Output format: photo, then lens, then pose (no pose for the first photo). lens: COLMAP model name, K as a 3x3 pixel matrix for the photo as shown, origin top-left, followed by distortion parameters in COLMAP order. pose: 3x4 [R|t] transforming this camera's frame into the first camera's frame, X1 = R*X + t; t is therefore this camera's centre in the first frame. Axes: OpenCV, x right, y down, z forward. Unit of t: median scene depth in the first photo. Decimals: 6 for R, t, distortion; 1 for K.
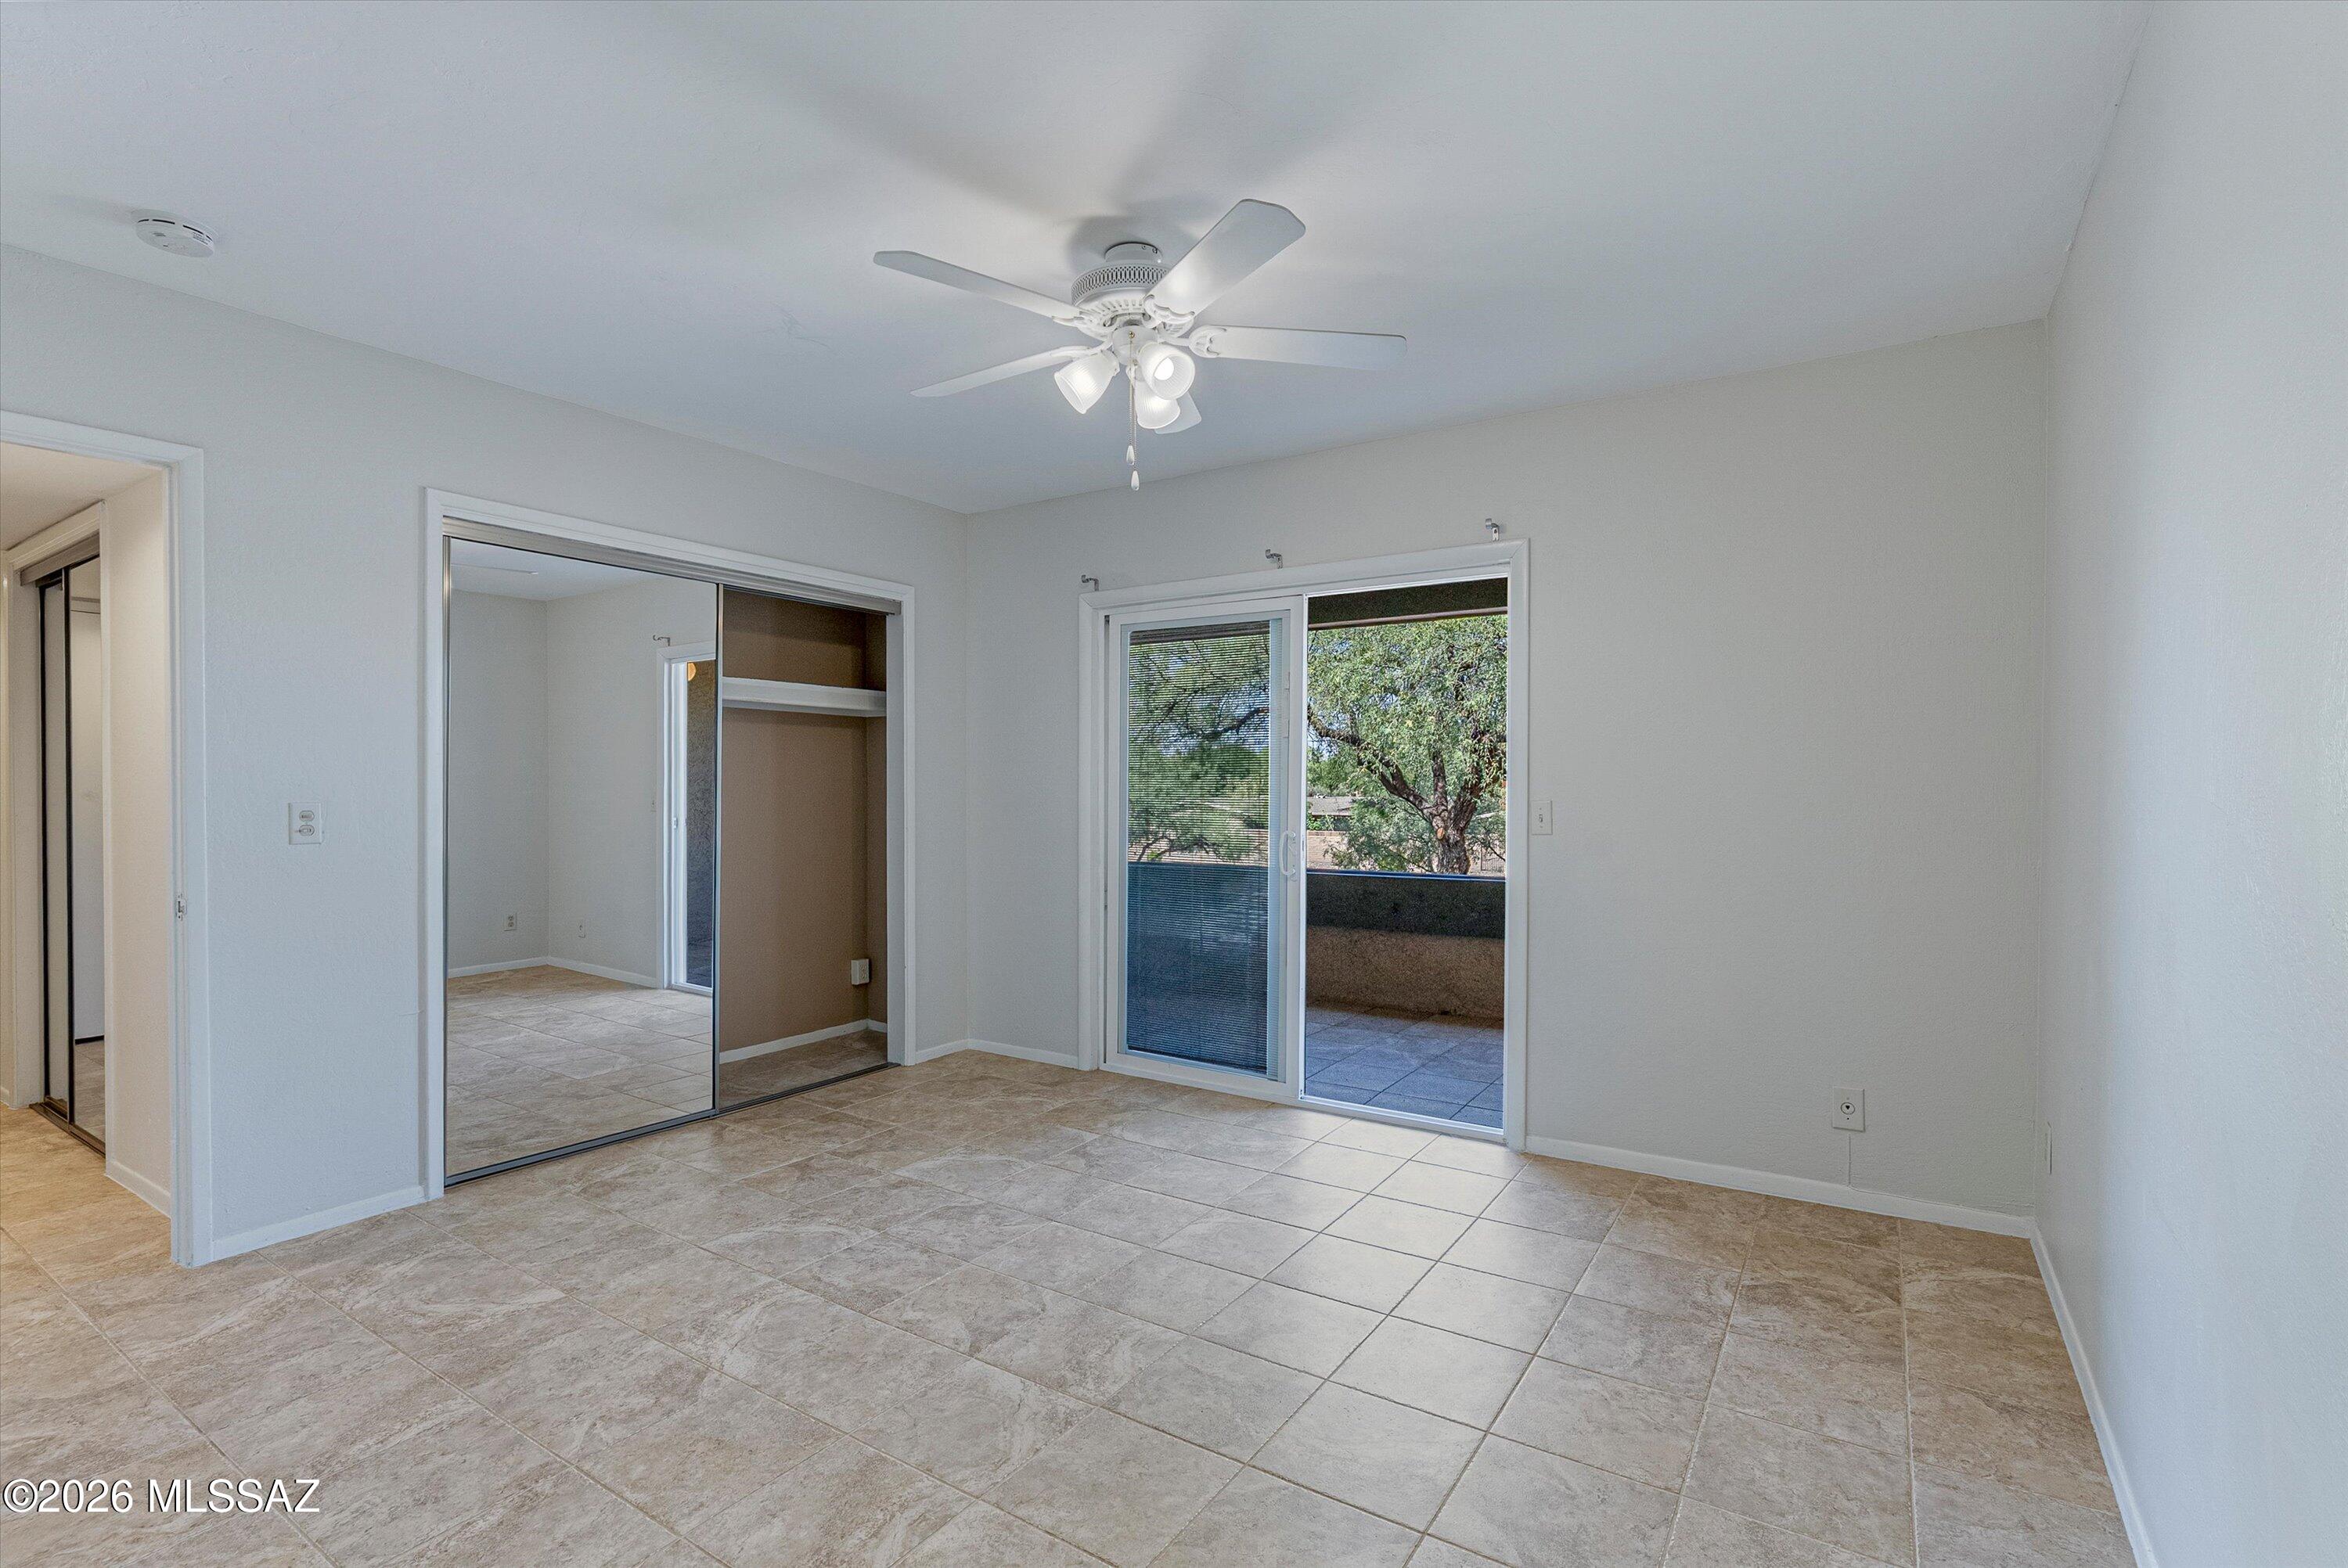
lens RADIAL K [[1066.3, 0, 1179.1], [0, 1066.3, 794.6], [0, 0, 1]] dist [-0.005374, 0.001649]
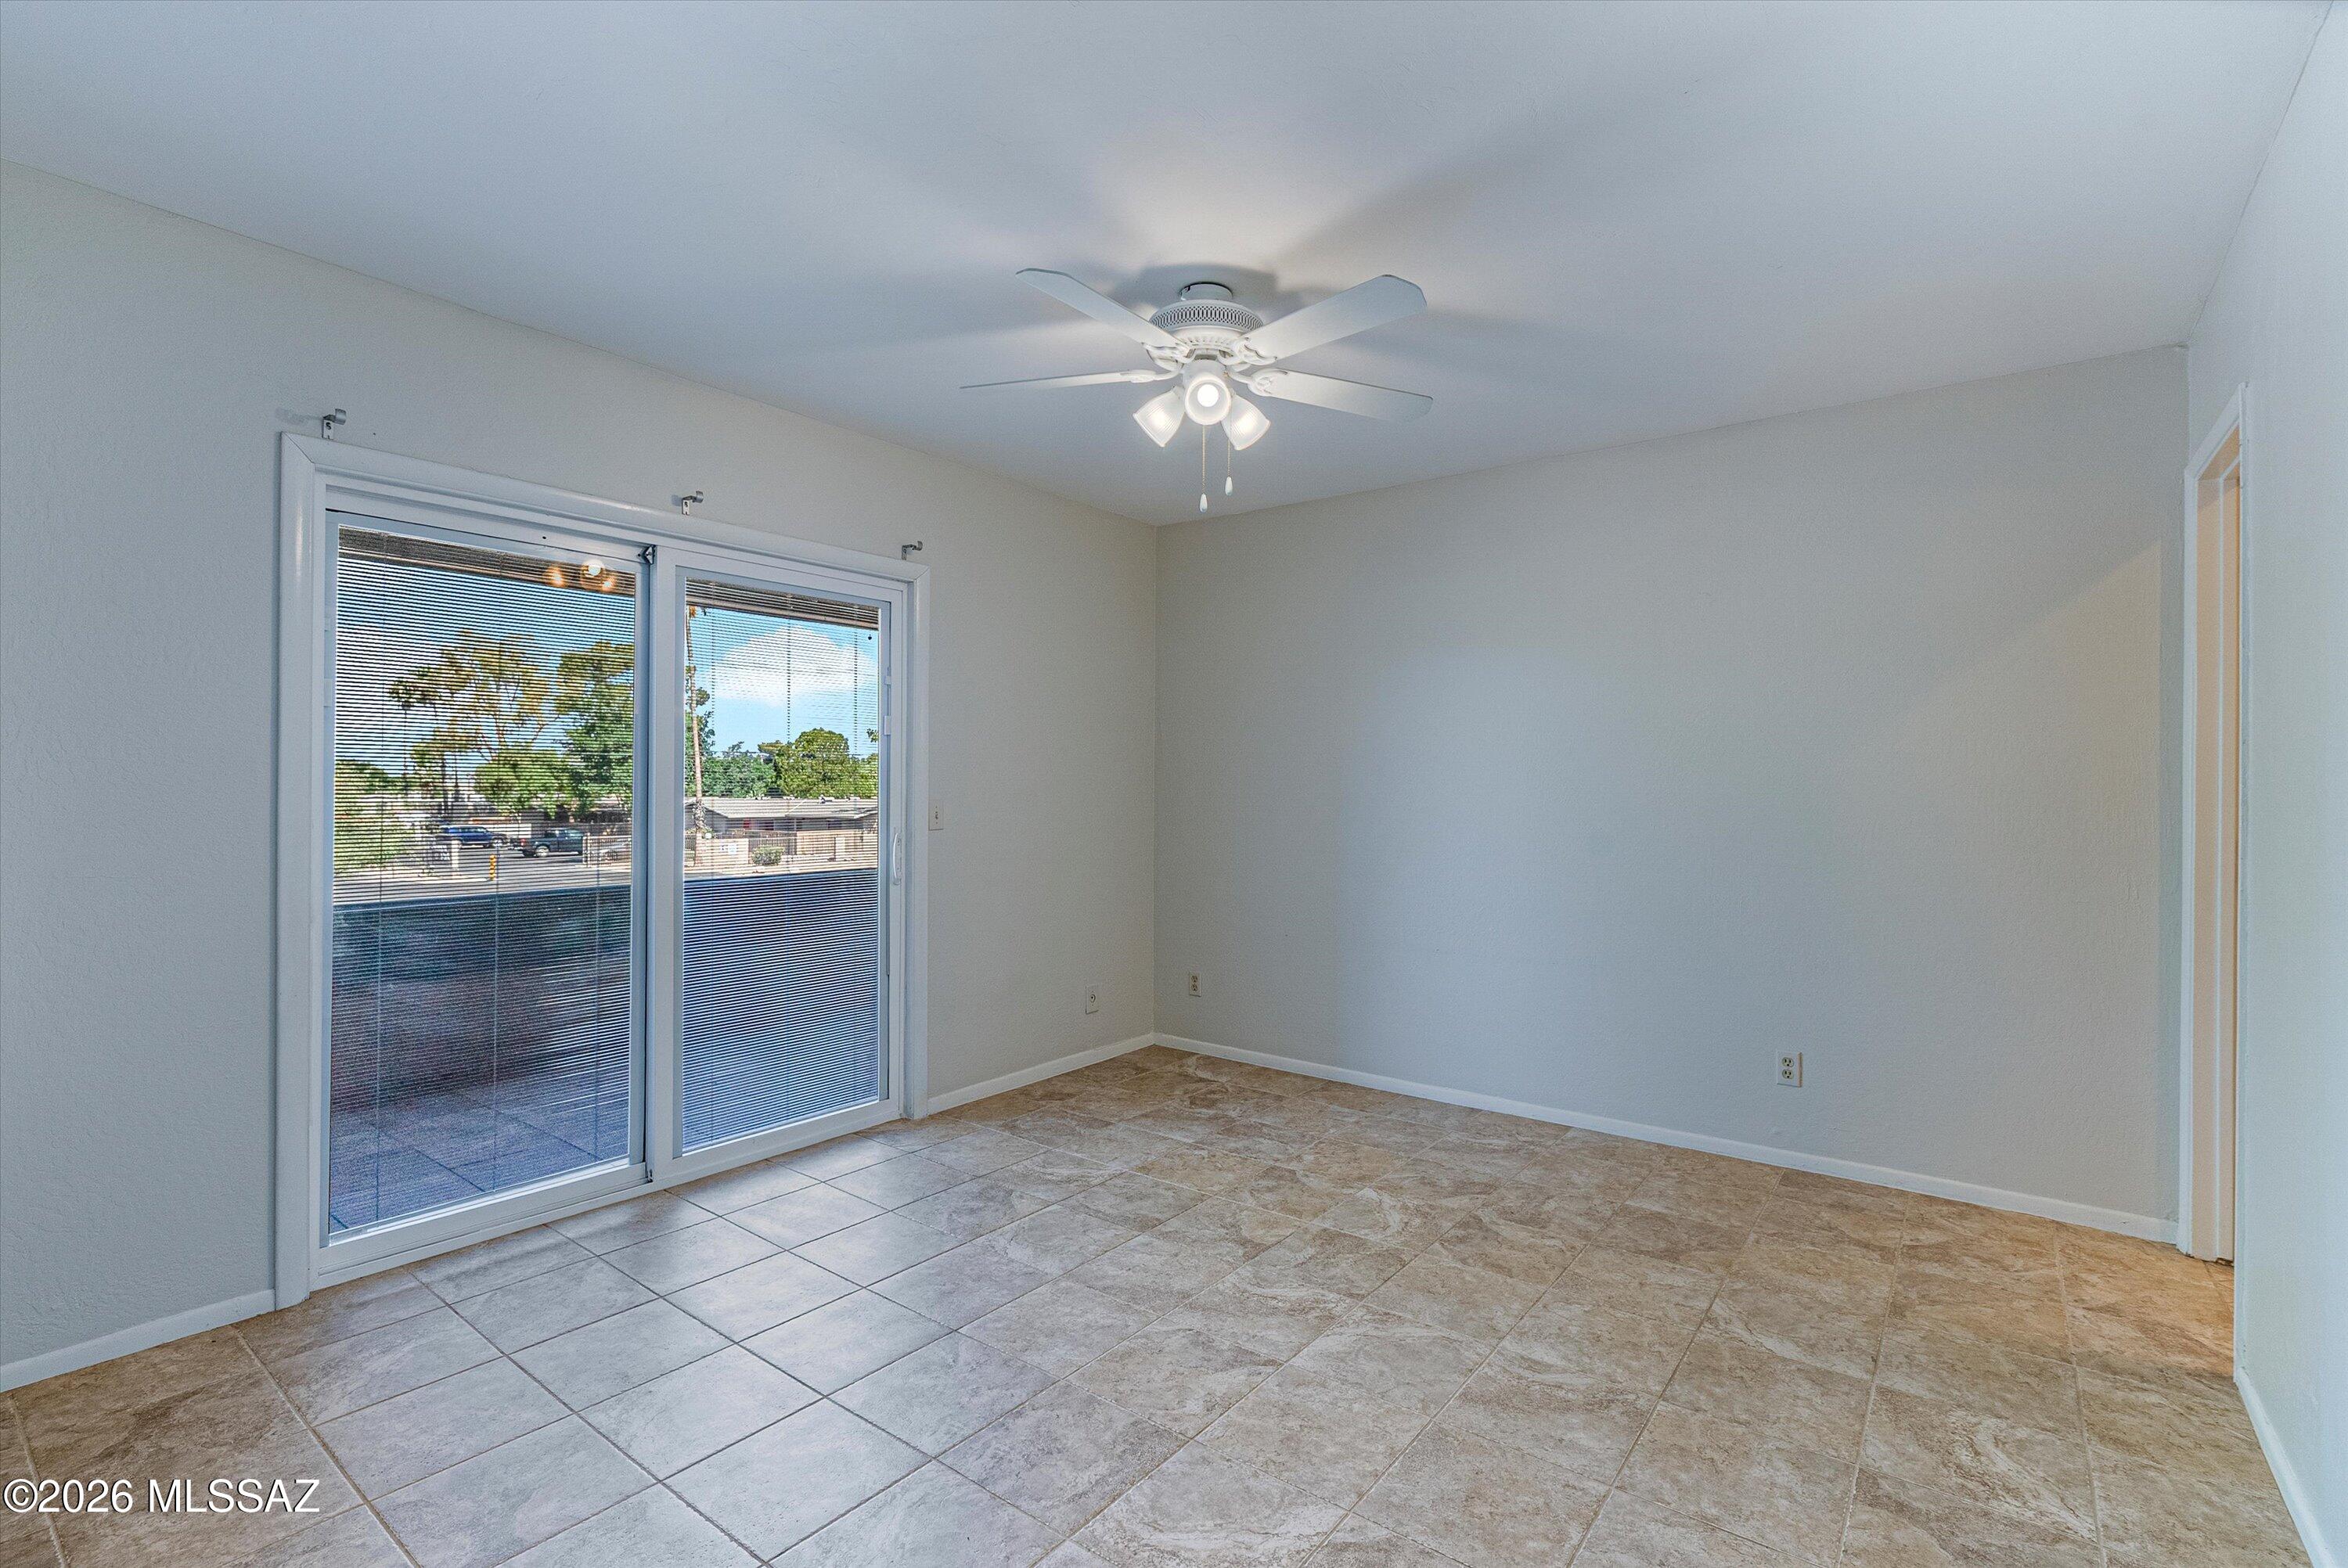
lens RADIAL K [[1066.3, 0, 1171.1], [0, 1066.3, 778.5], [0, 0, 1]] dist [-0.005374, 0.001649]
pose [[0.080532, 0.009238, 0.996709, -0.900149], [0.001268, 0.999955, -0.009371, -0.006271], [-0.996751, 0.002019, 0.080517, 0.770467]]
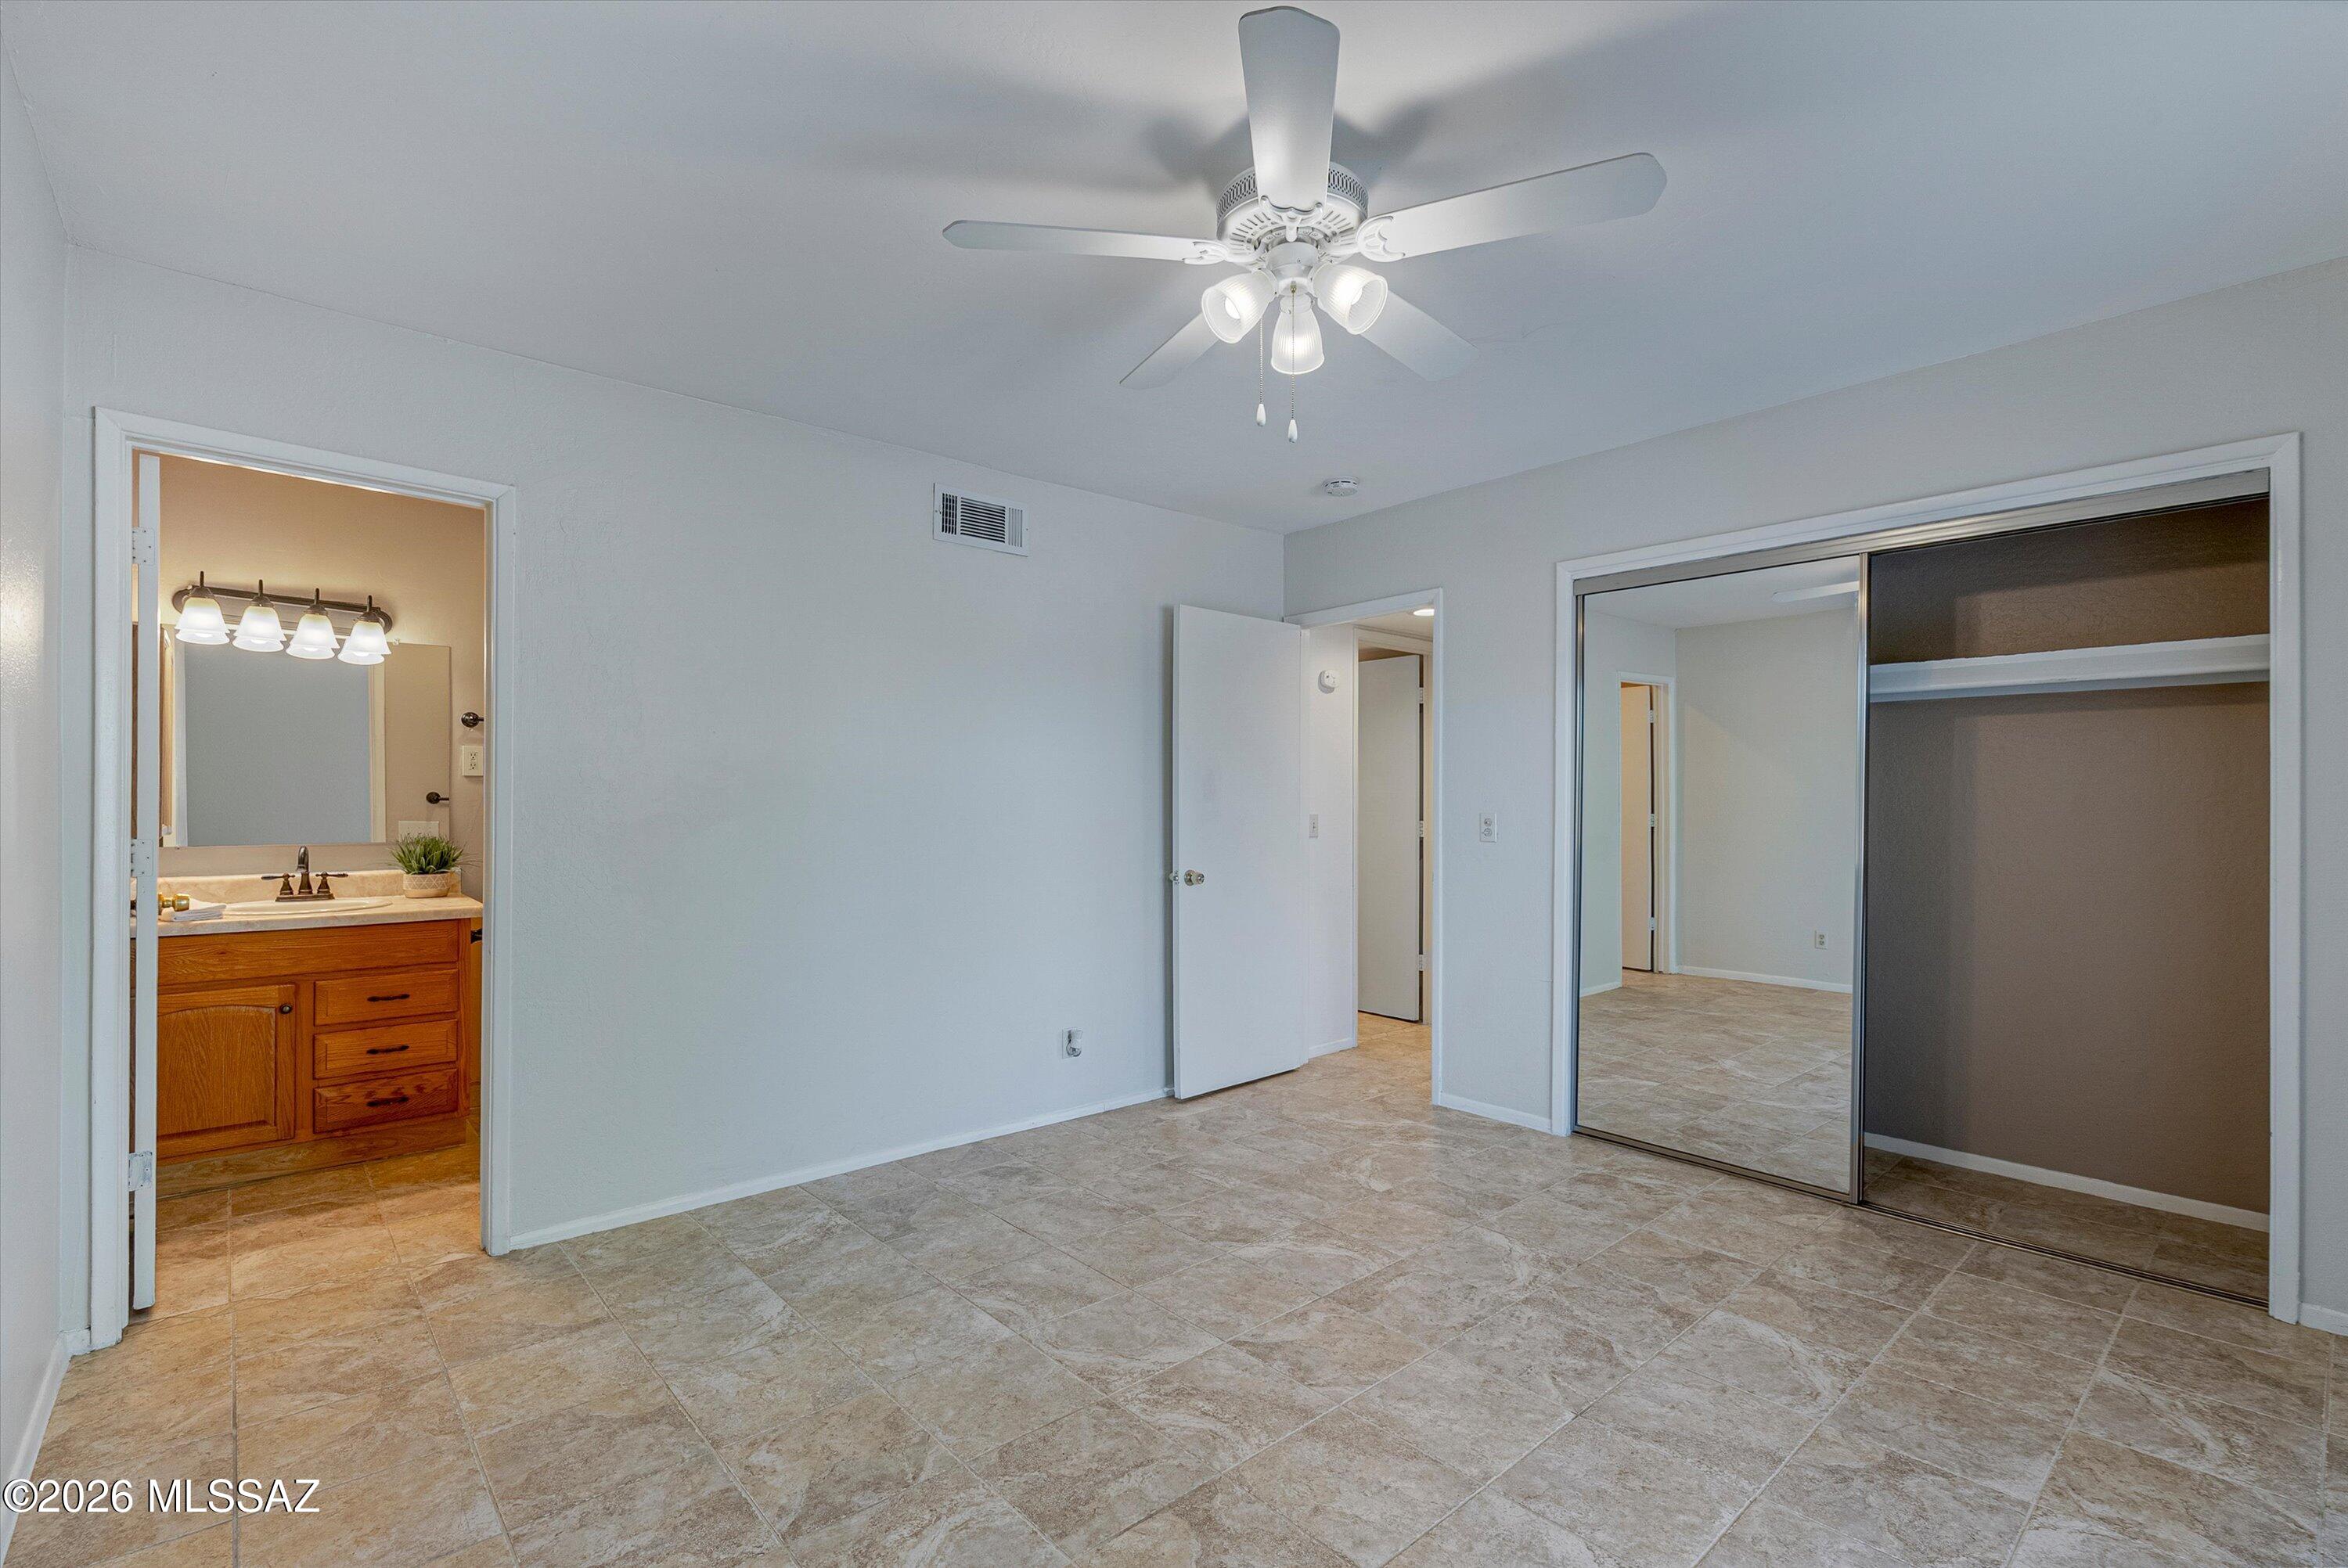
lens RADIAL K [[1066.3, 0, 1178.5], [0, 1066.3, 792.1], [0, 0, 1]] dist [-0.005374, 0.001649]
pose [[-0.255904, -0.009332, -0.966657, 0.633107], [-0.008294, 0.999938, -0.007457, -0.005938], [0.966667, 0.006109, -0.255965, 0.918092]]
